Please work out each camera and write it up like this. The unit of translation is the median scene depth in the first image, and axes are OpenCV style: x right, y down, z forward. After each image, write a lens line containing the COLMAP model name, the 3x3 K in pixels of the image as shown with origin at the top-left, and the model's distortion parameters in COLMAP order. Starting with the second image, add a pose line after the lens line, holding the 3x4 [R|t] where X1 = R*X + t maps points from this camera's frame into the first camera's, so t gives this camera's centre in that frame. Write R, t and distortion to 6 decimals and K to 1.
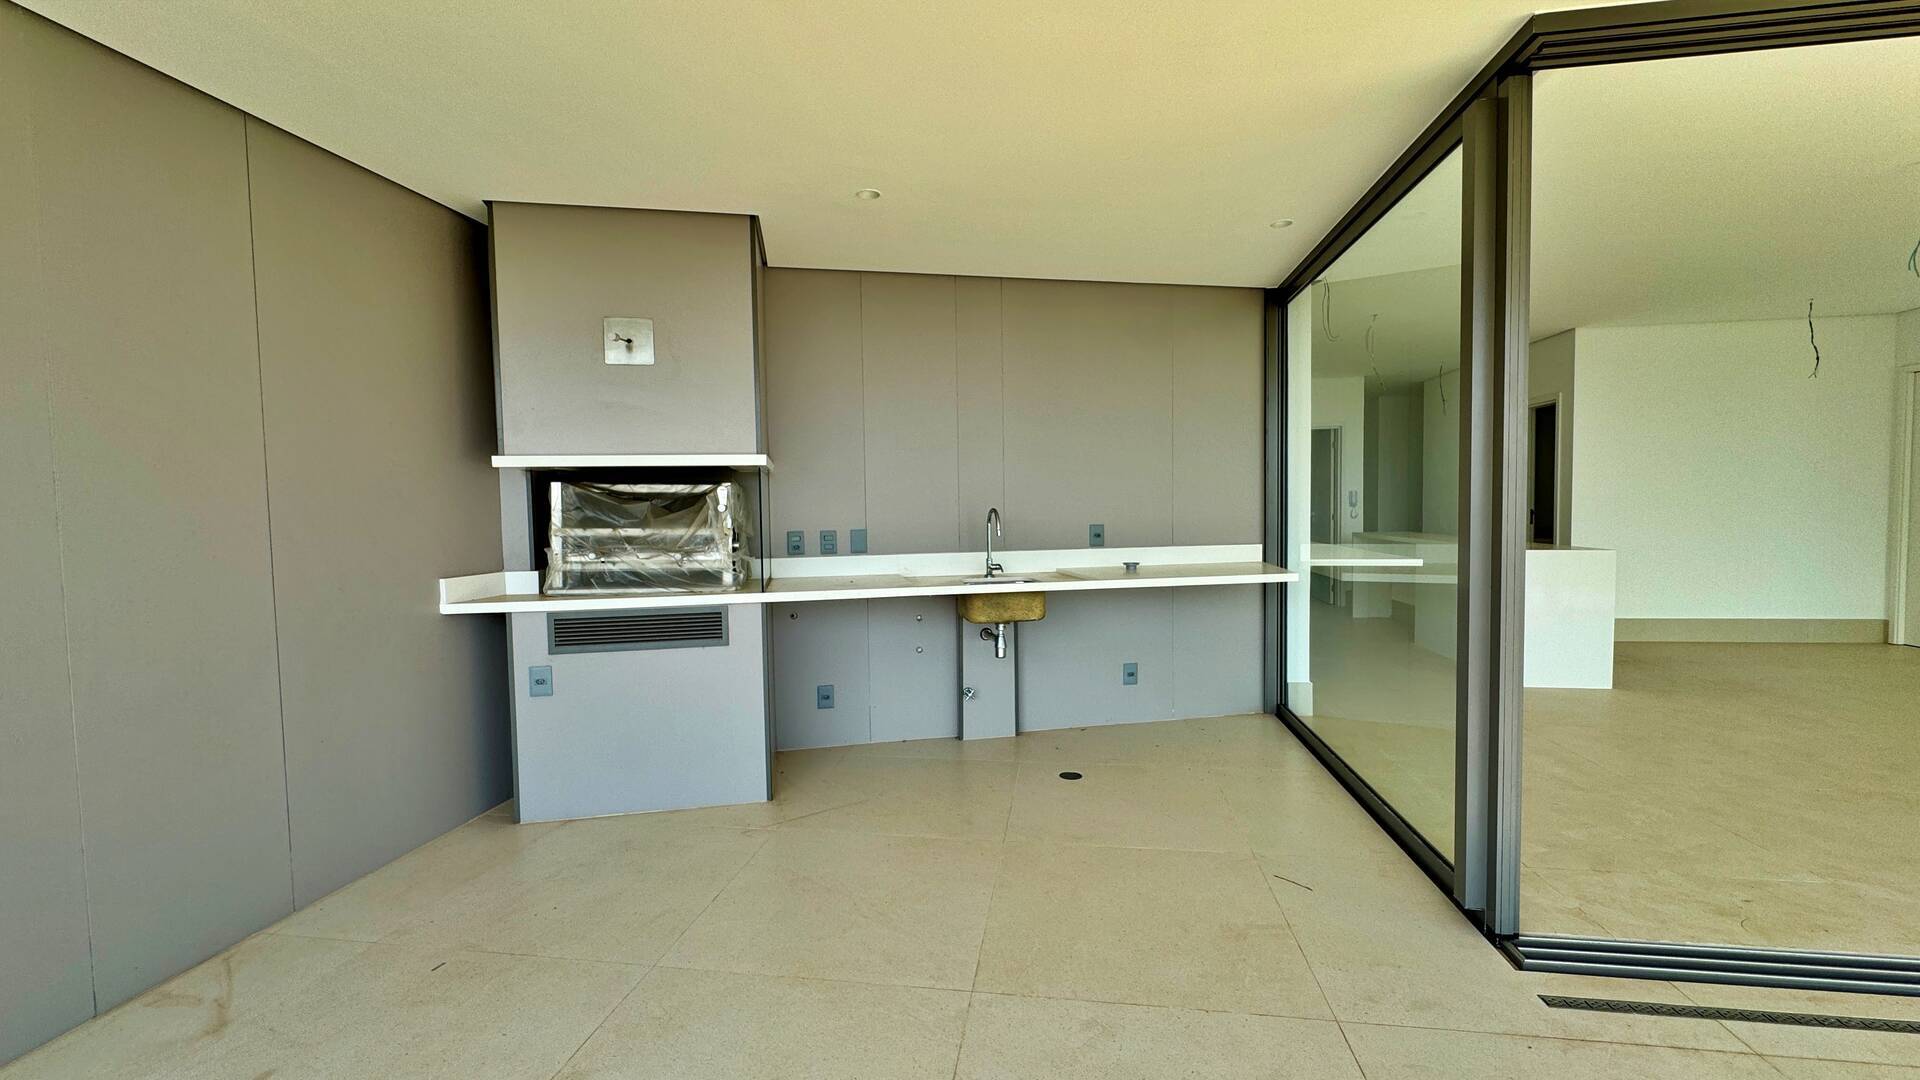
lens RADIAL K [[770.9, 0, 960.0], [0, 770.9, 540.0], [0, 0, 1]] dist [-0.001664, -0.000153]
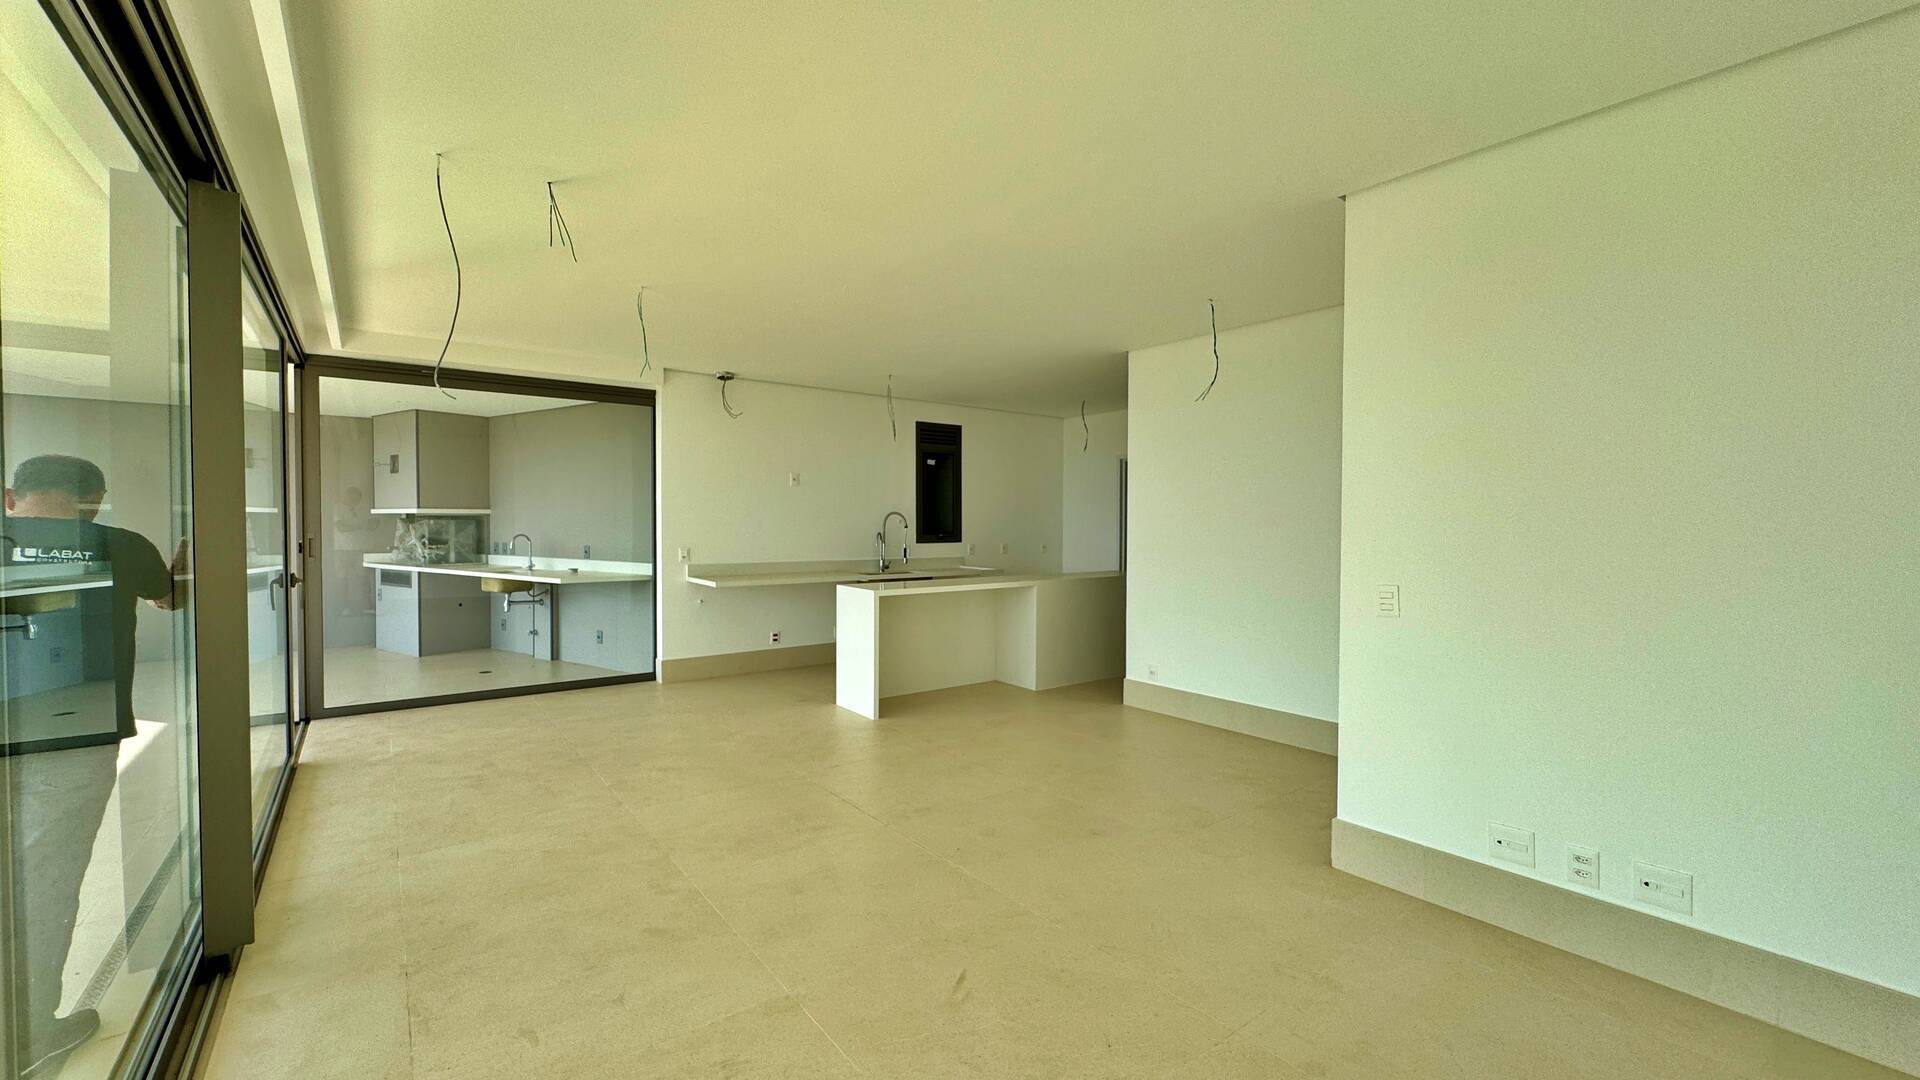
lens RADIAL K [[770.9, 0, 960.0], [0, 770.9, 540.0], [0, 0, 1]] dist [-0.001664, -0.000153]
pose [[0.715312, 0.036611, -0.697846, 2.739233], [-0.048777, 0.998807, 0.002403, -0.108141], [0.697101, 0.032320, 0.716244, 0.496007]]
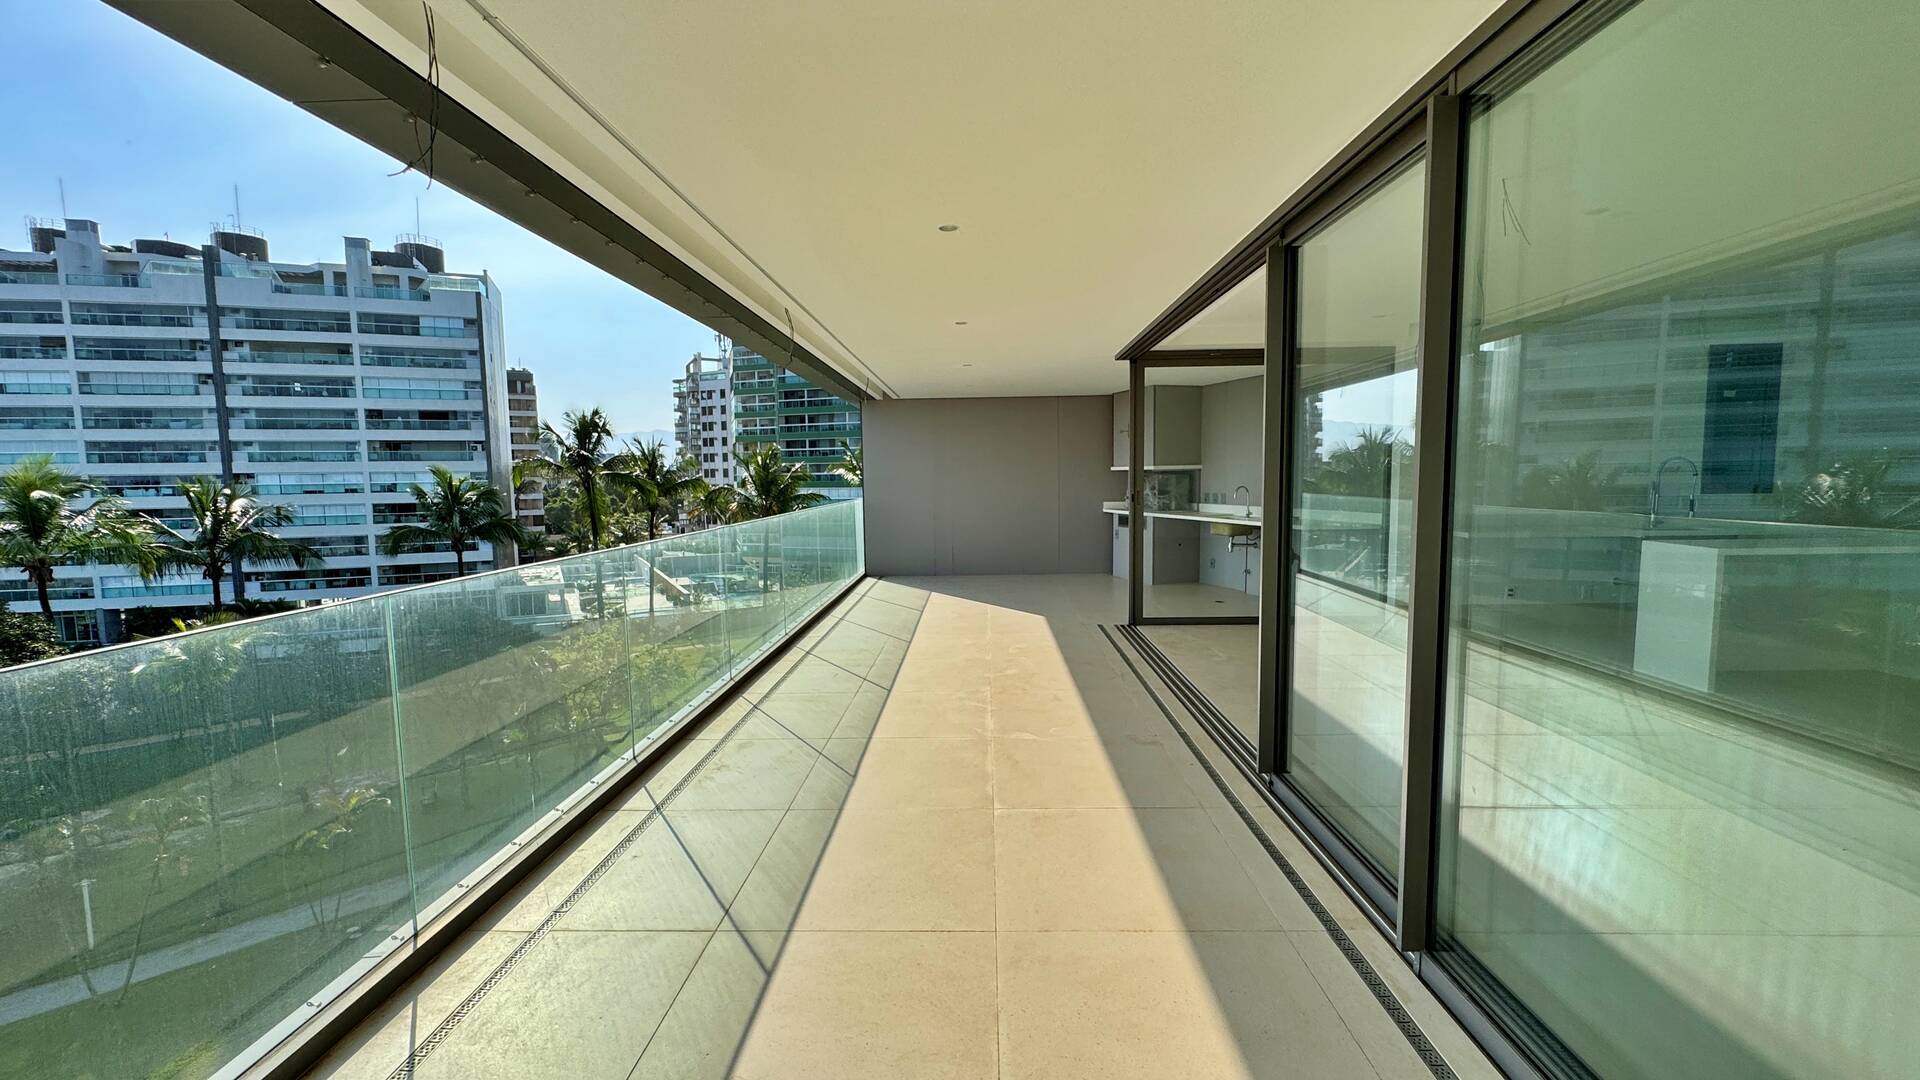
lens RADIAL K [[770.9, 0, 960.0], [0, 770.9, 540.0], [0, 0, 1]] dist [-0.001664, -0.000153]
pose [[0.112392, 0.100899, -0.988528, 2.732198], [-0.033099, 0.994659, 0.097761, -0.097734], [0.993113, 0.021732, 0.115131, -0.066778]]
